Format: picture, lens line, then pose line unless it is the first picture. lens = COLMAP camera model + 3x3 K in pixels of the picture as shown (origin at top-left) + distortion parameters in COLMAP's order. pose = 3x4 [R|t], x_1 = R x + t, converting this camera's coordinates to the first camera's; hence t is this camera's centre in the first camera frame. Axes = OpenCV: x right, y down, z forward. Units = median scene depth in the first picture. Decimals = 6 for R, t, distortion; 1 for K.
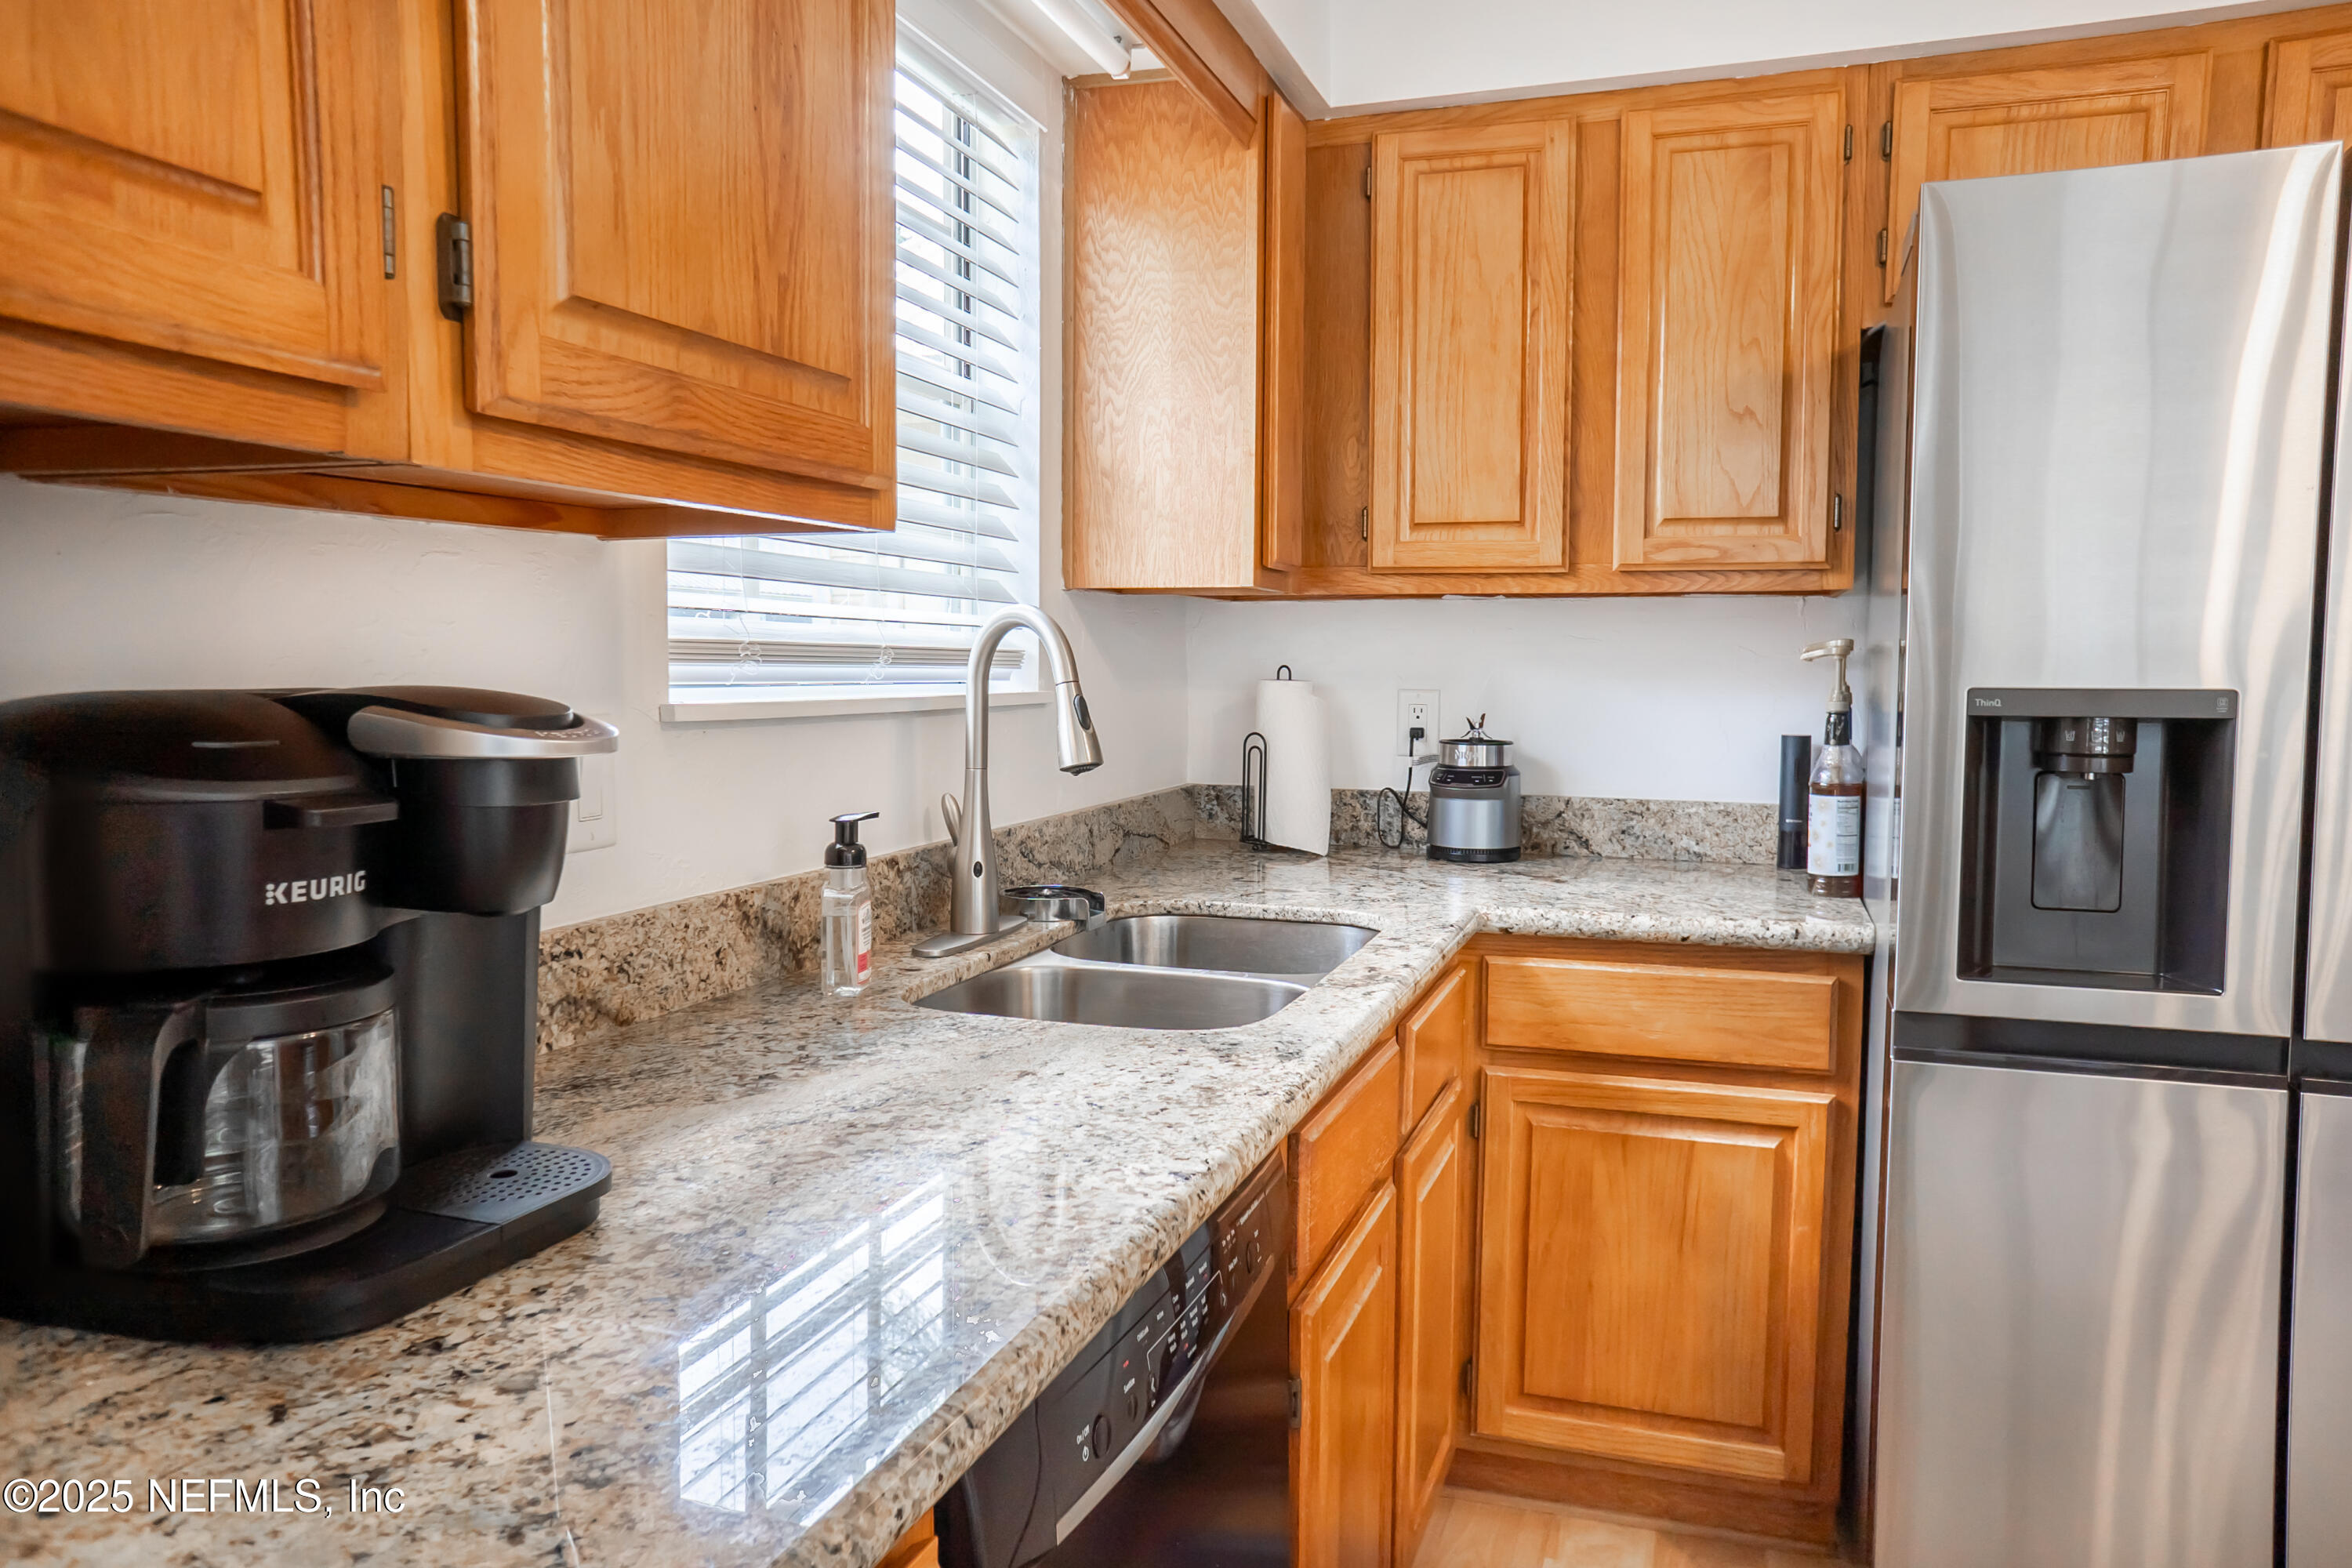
lens RADIAL K [[1625.1, 0, 1183.1], [0, 1625.1, 772.7], [0, 0, 1]] dist [-0.056270, 0.074952]
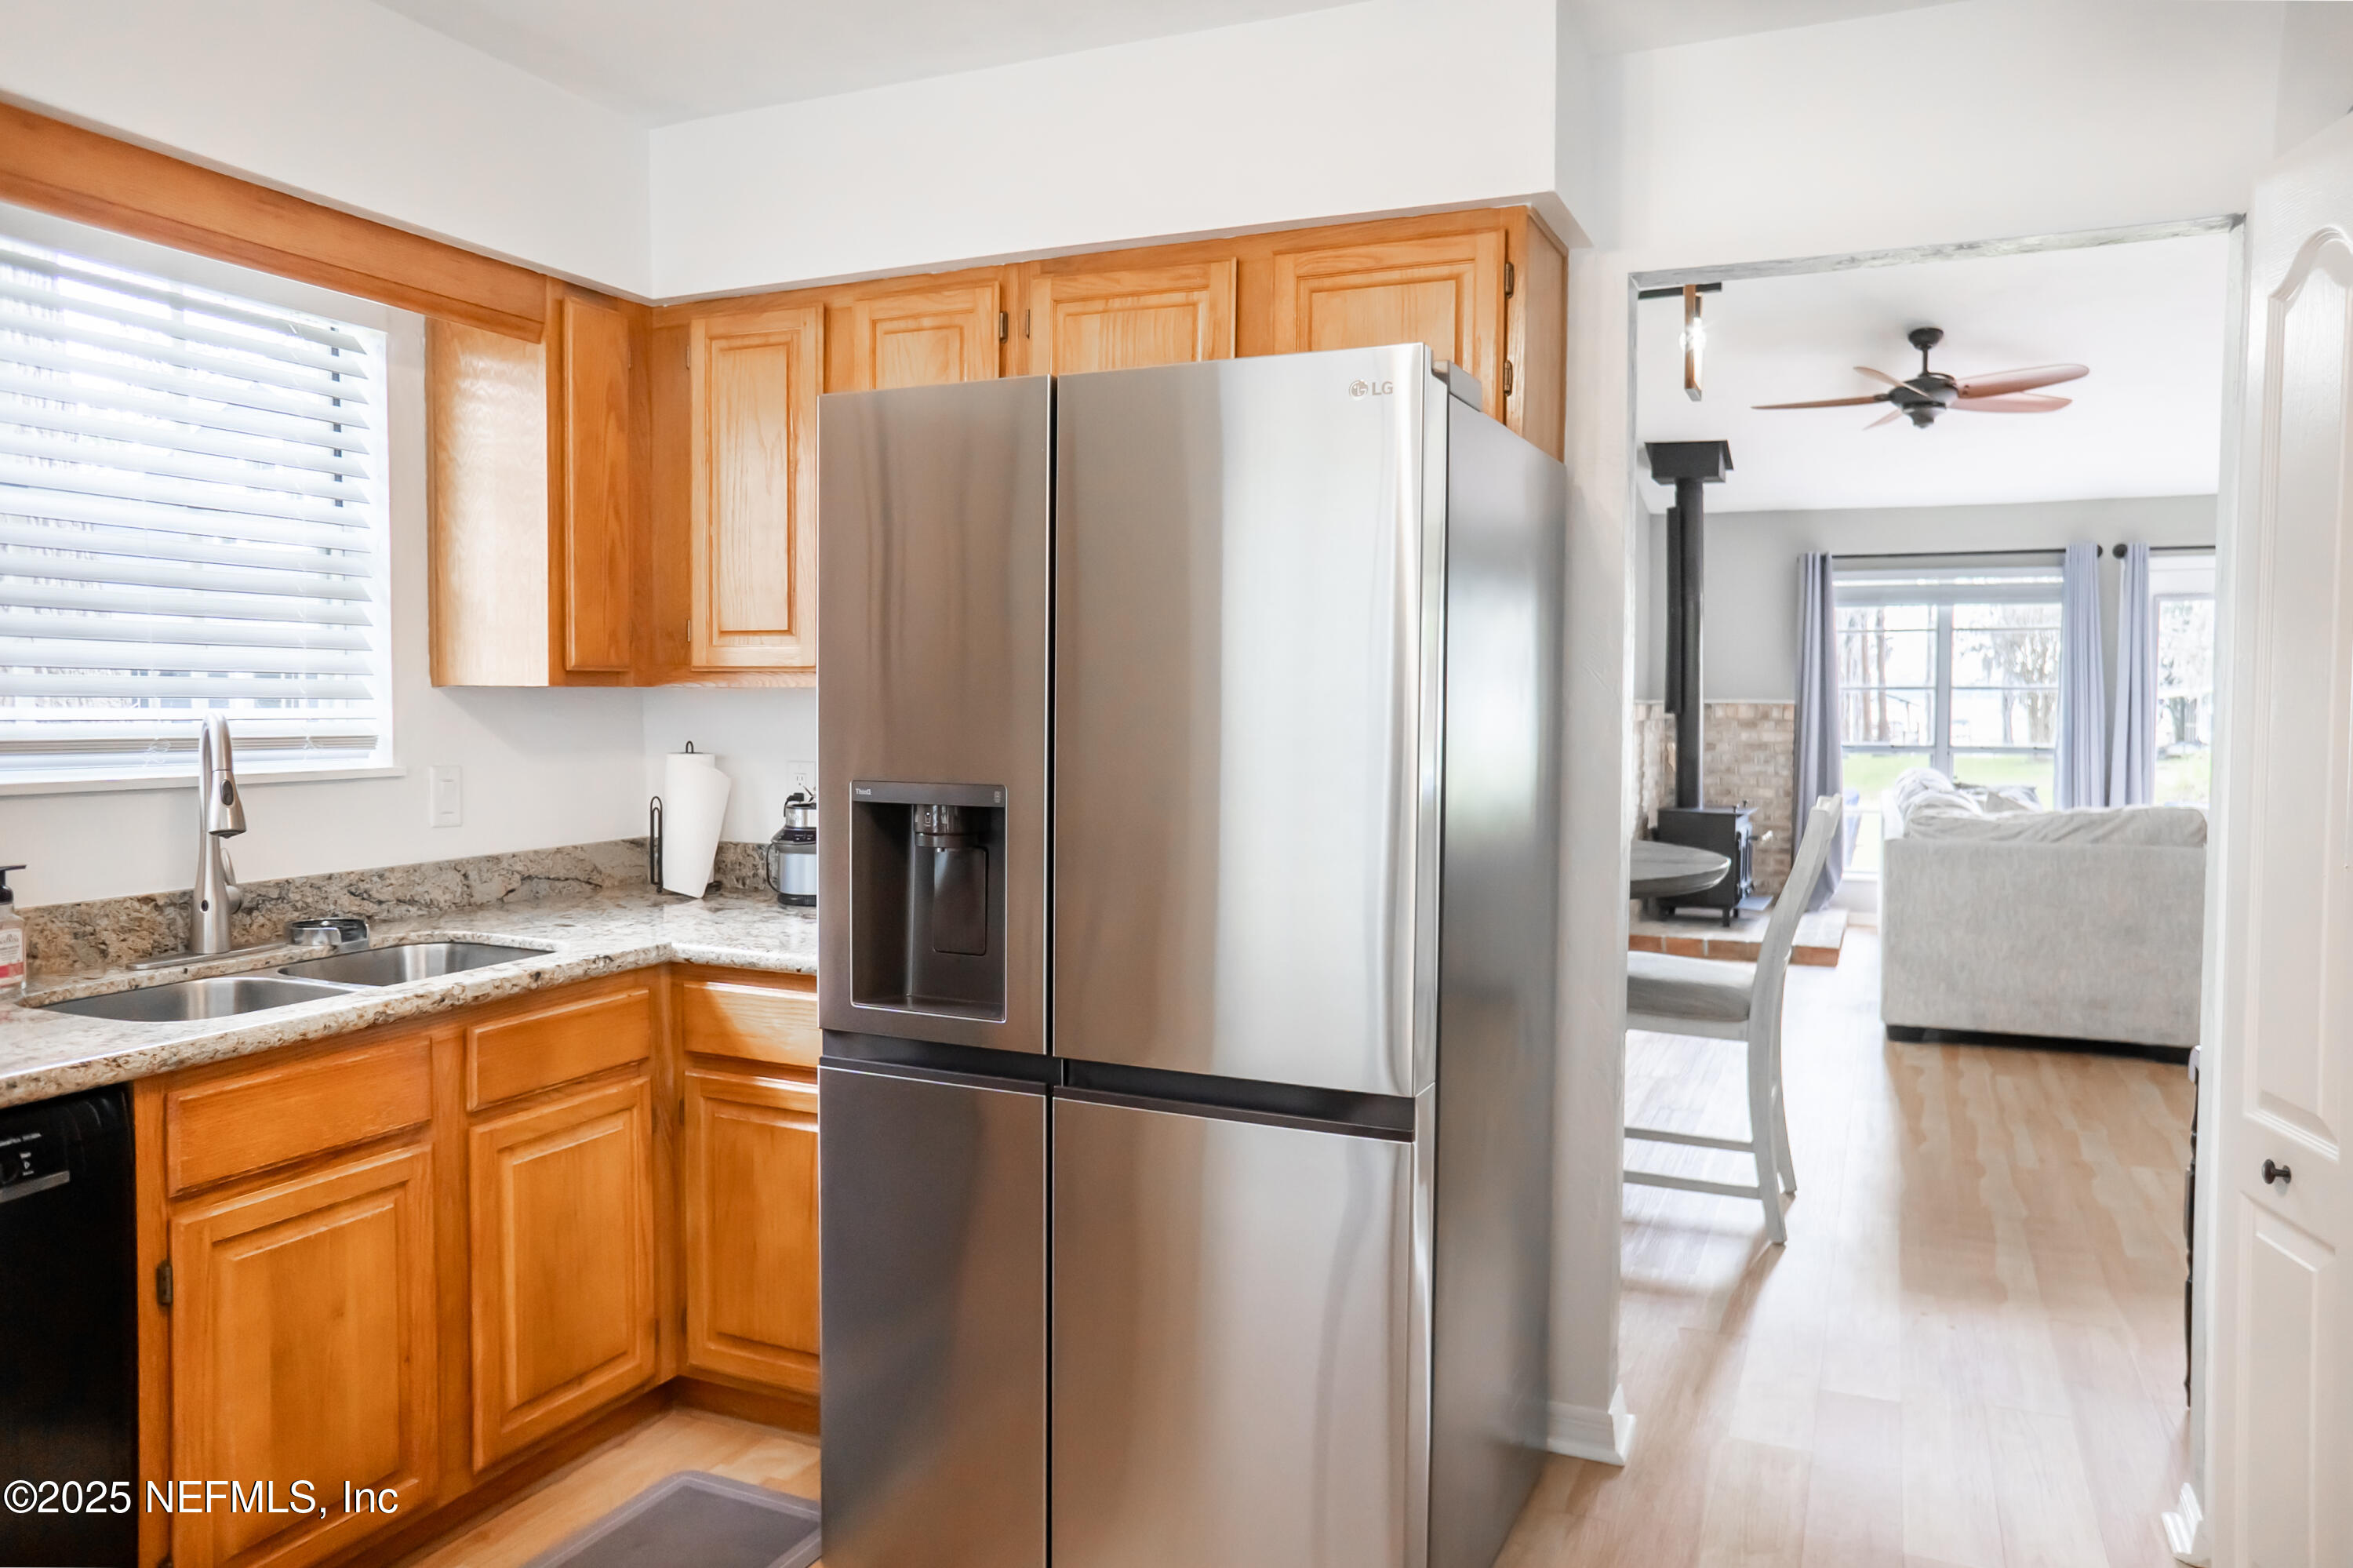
lens RADIAL K [[1625.8, 0, 1202.2], [0, 1625.8, 780.6], [0, 0, 1]] dist [-0.056270, 0.074952]
pose [[0.995720, 0.008614, -0.092017, 0.708492], [-0.010018, 0.999840, -0.014803, -0.028343], [0.091874, 0.015662, 0.995647, -0.221183]]
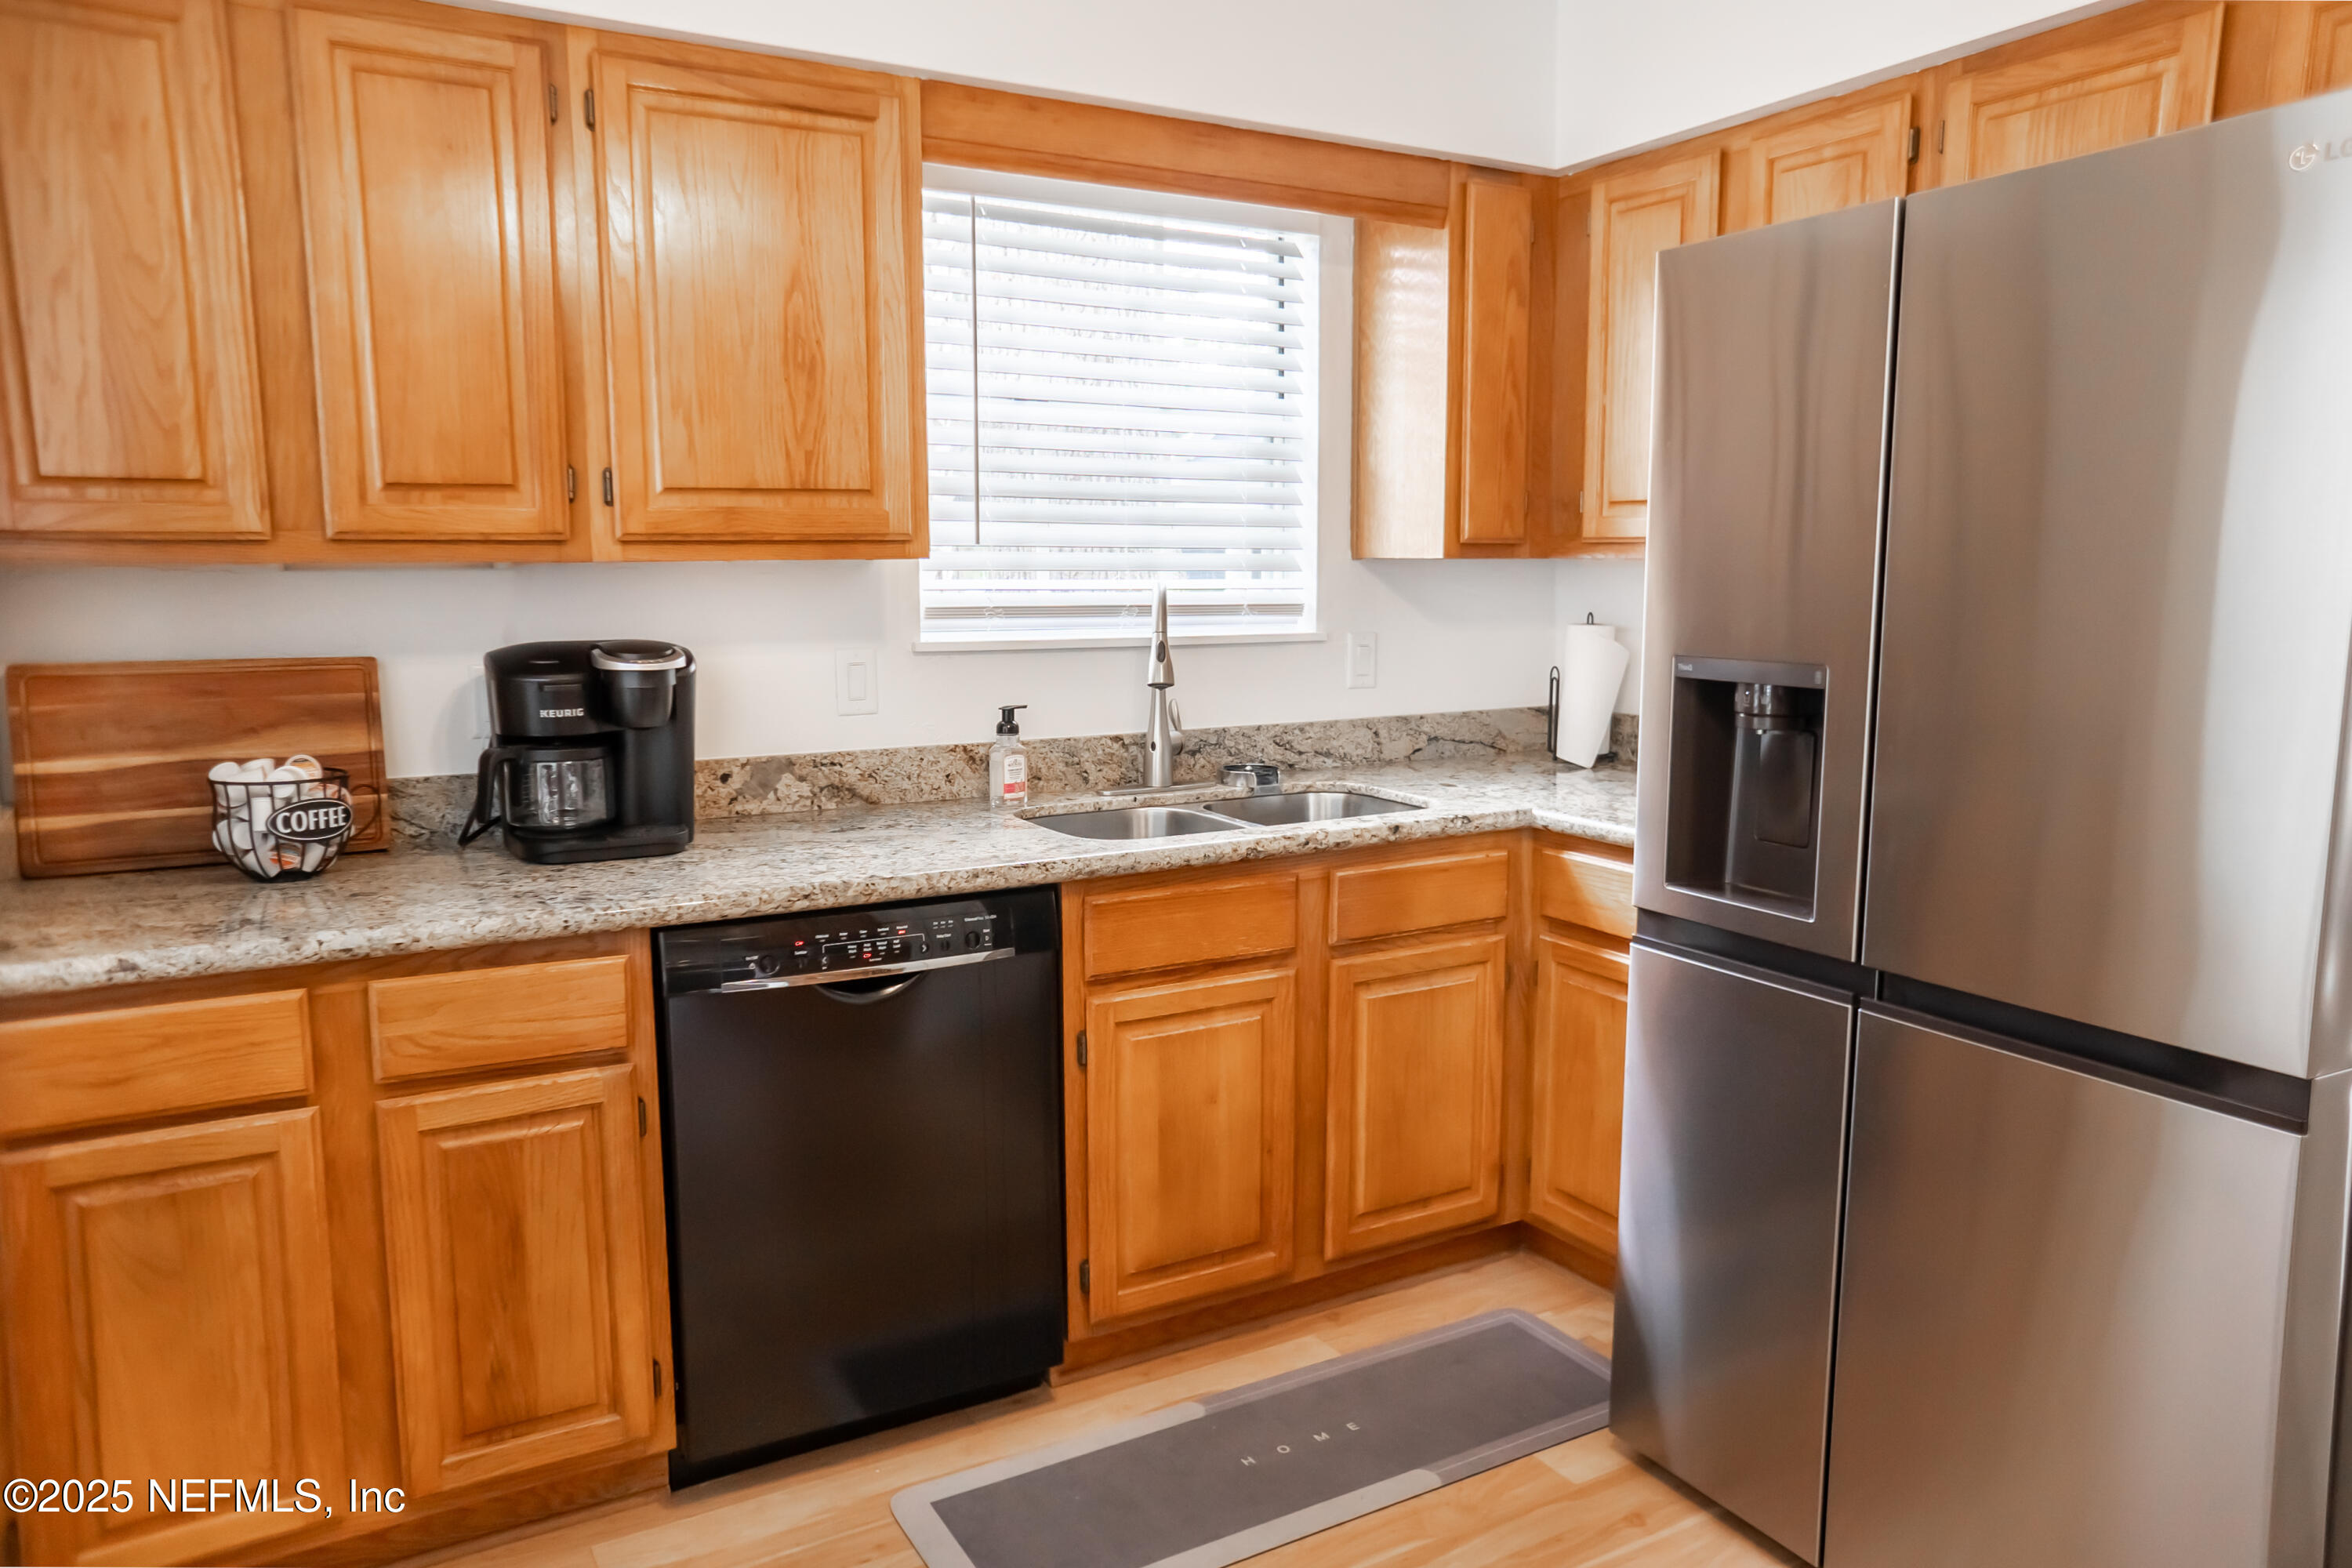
lens RADIAL K [[1625.1, 0, 1186.5], [0, 1625.1, 780.9], [0, 0, 1]] dist [-0.056270, 0.074952]
pose [[0.746557, 0.084195, -0.659972, 0.830359], [-0.040795, 0.995887, 0.080902, -0.032773], [0.664069, -0.033475, 0.746921, -0.155854]]
